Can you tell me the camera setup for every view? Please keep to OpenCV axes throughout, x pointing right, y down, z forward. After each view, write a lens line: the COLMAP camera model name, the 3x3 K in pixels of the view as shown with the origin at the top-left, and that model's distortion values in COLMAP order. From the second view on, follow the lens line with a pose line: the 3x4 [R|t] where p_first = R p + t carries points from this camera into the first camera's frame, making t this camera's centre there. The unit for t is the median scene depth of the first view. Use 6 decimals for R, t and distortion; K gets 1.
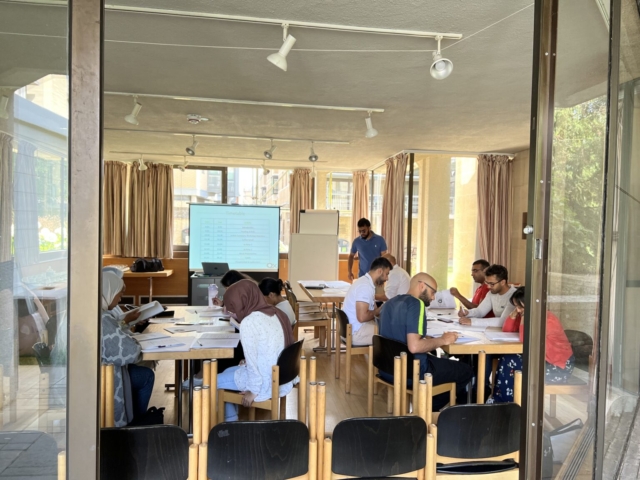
lens RADIAL K [[498.6, 0, 320.0], [0, 498.6, 240.0], [0, 0, 1]] dist [0.065128, -0.079830]
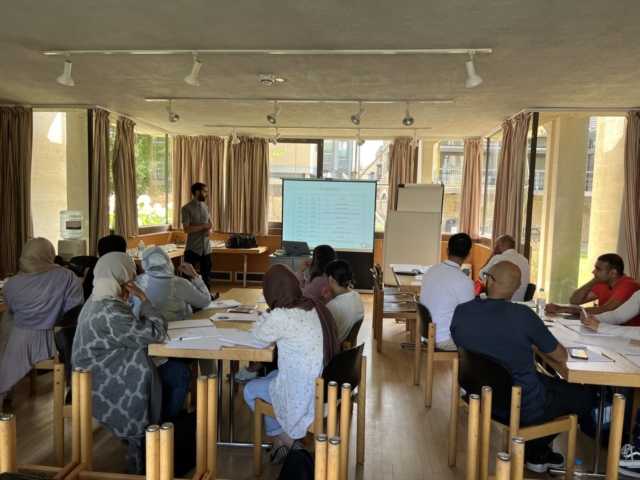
lens RADIAL K [[487.1, 0, 313.3], [0, 487.1, 240.0], [0, 0, 1]] dist [0.050437, -0.066852]
pose [[0.966678, 0.025370, -0.254735, 0.048006], [-0.013915, 0.998813, 0.046671, 0.000879], [0.255617, -0.041572, 0.965884, 0.146407]]
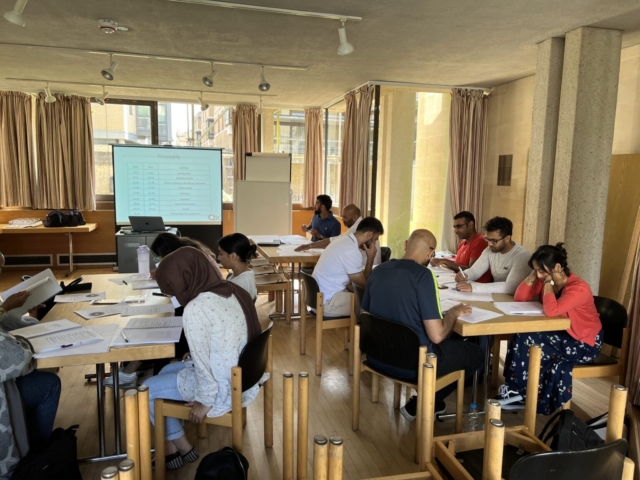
lens RADIAL K [[487.1, 0, 313.3], [0, 487.1, 240.0], [0, 0, 1]] dist [0.050437, -0.066852]
pose [[0.993235, -0.017636, 0.114775, -0.030441], [0.005182, 0.994146, 0.107917, -0.001033], [-0.116007, -0.106593, 0.987512, 0.173172]]
